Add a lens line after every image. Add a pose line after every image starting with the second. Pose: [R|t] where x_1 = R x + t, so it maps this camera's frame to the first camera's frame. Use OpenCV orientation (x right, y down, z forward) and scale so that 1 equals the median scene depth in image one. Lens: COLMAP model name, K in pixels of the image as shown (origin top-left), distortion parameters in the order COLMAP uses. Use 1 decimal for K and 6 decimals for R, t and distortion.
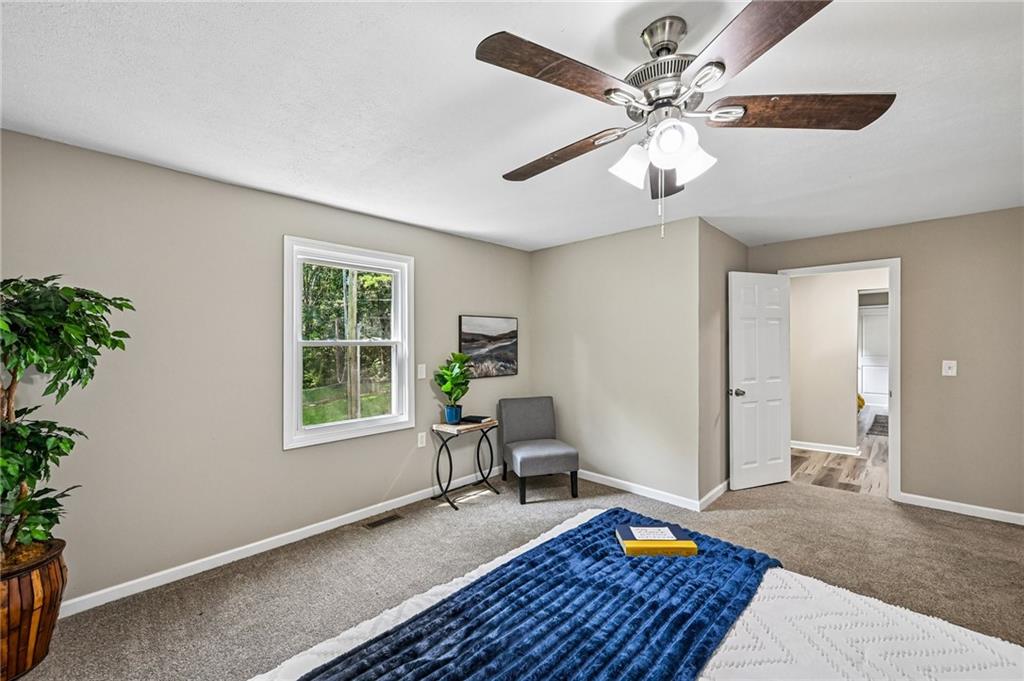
lens RADIAL K [[402.2, 0, 508.9], [0, 402.2, 338.4], [0, 0, 1]] dist [-0.011303, 0.002055]
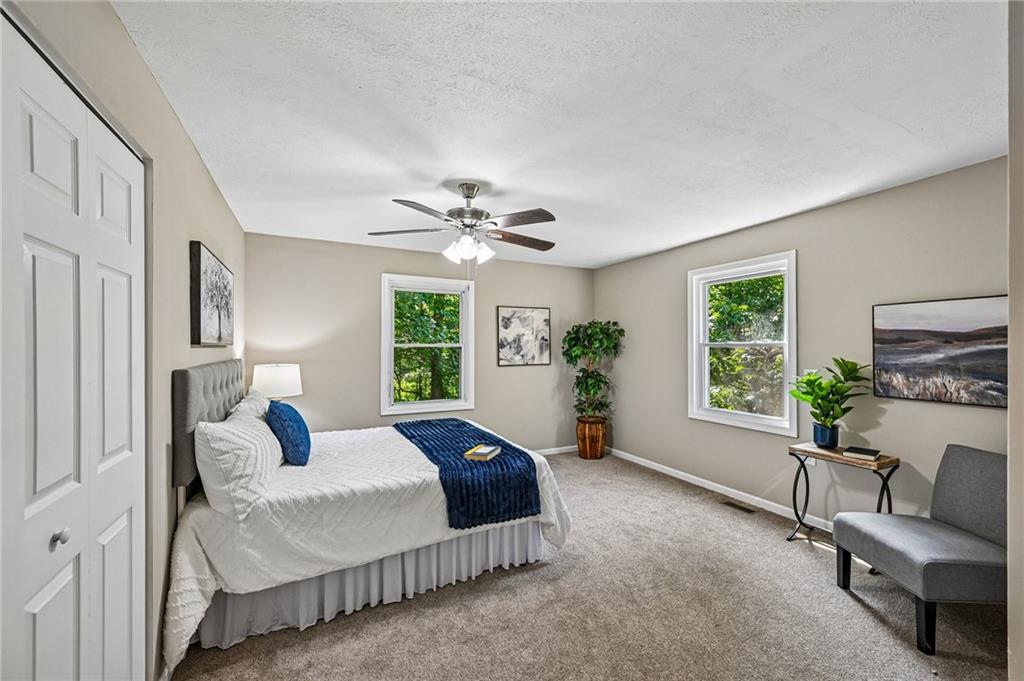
lens RADIAL K [[402.2, 0, 511.8], [0, 402.2, 341.0], [0, 0, 1]] dist [-0.011303, 0.002055]
pose [[-0.336634, -0.010388, -0.941578, 0.752291], [0.006746, 0.999887, -0.013443, 0.010091], [0.941611, -0.010878, -0.336526, 0.637866]]
